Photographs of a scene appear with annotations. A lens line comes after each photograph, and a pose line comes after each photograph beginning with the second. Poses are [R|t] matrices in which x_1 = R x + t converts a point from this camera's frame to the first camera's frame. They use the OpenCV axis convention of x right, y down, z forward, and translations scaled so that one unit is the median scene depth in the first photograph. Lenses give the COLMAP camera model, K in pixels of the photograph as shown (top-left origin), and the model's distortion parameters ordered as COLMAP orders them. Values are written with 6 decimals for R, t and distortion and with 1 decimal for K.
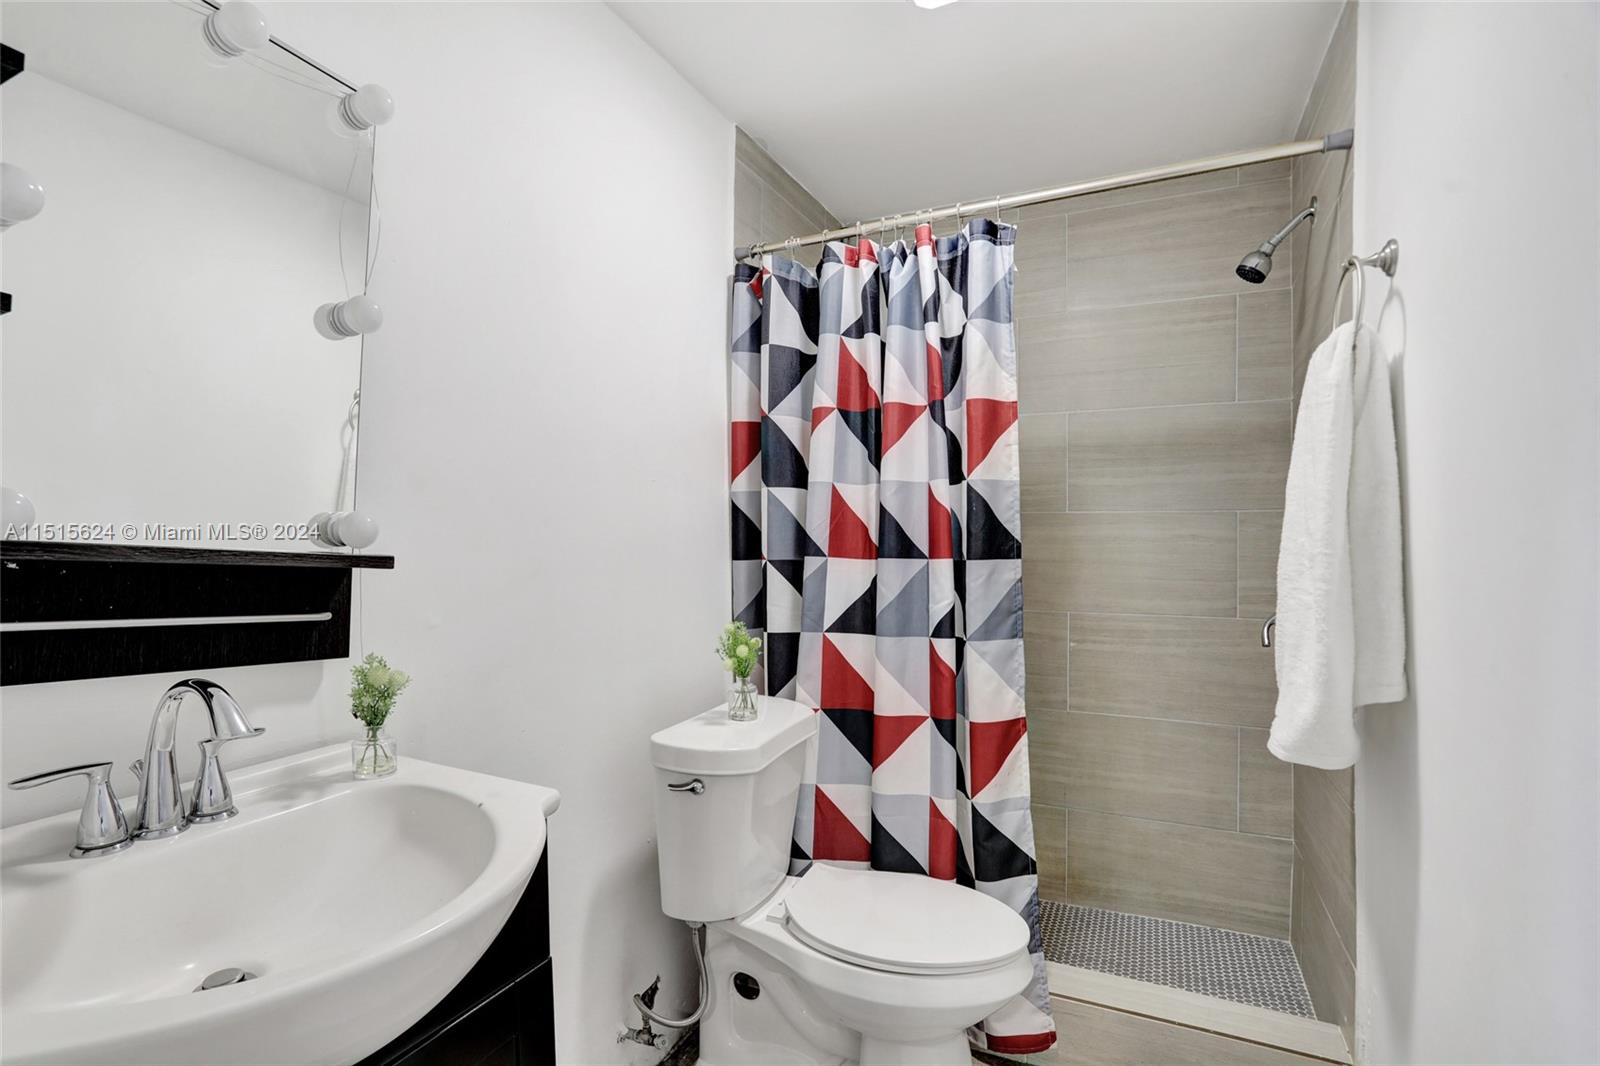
lens RADIAL K [[788.9, 0, 807.6], [0, 788.9, 532.5], [0, 0, 1]] dist [-0.063102, 0.027872]
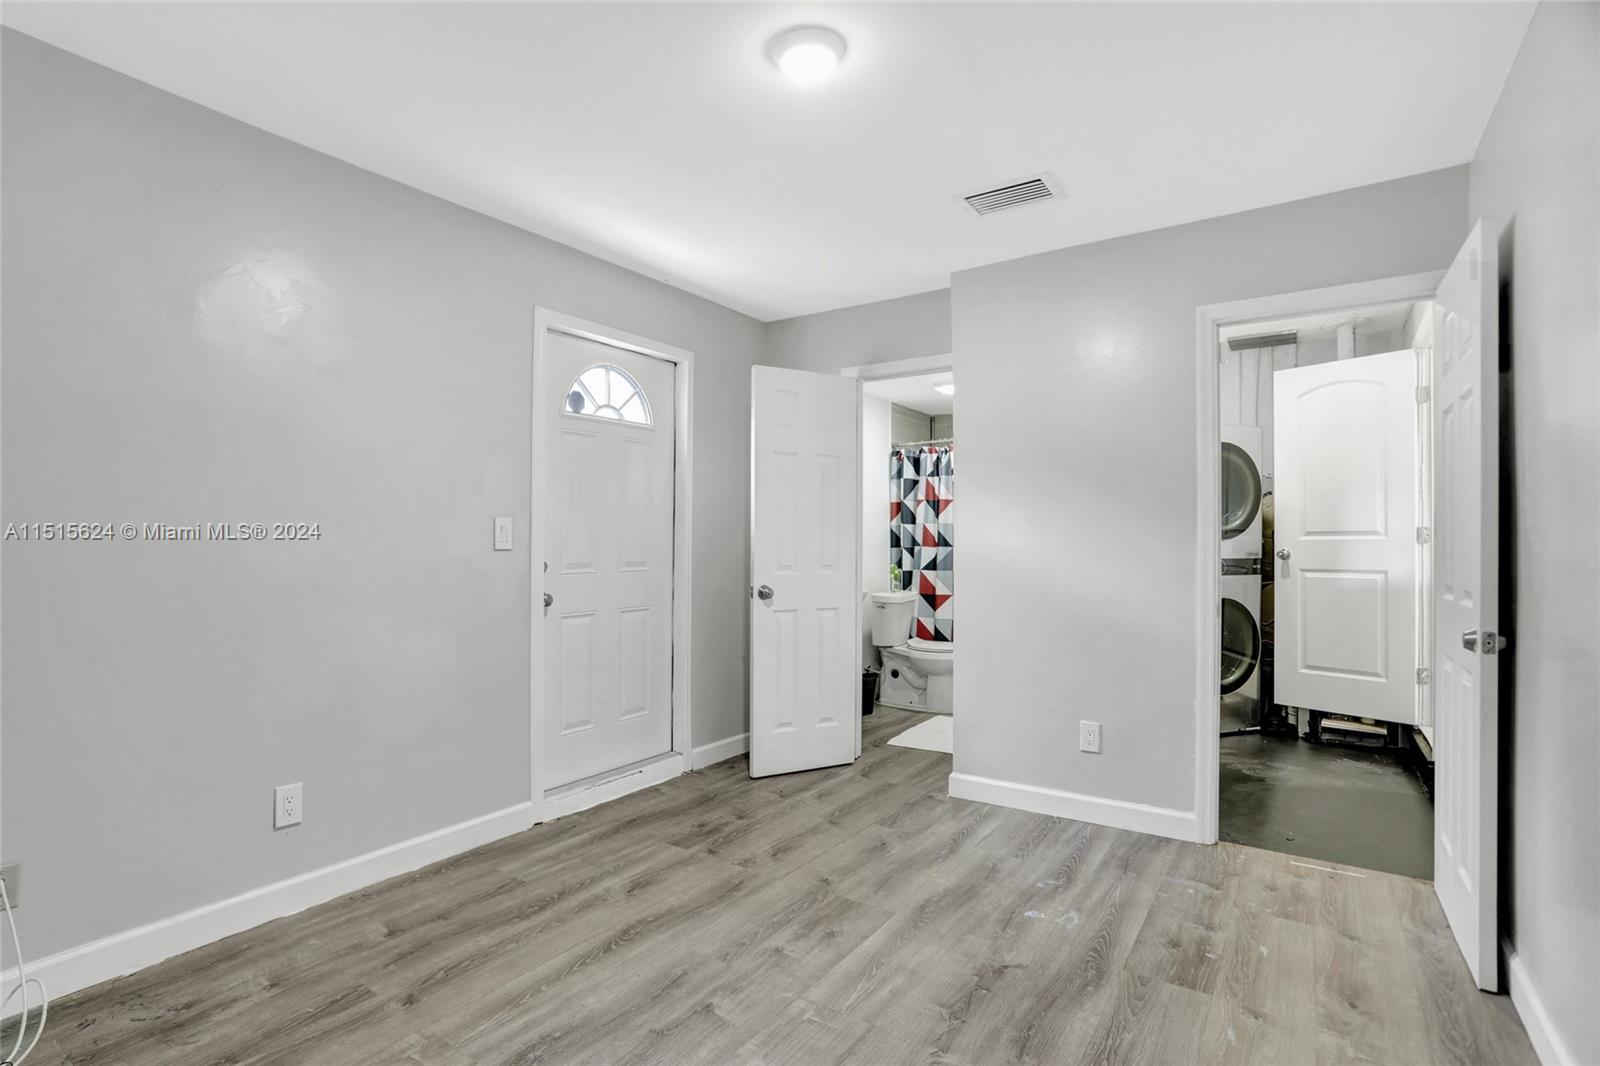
lens RADIAL K [[788.9, 0, 791.8], [0, 788.9, 530.3], [0, 0, 1]] dist [-0.063102, 0.027872]
pose [[0.984688, 0.005366, -0.174243, 0.061706], [-0.006467, 0.999963, -0.005750, -0.012317], [0.174206, 0.006789, 0.984686, -2.198805]]
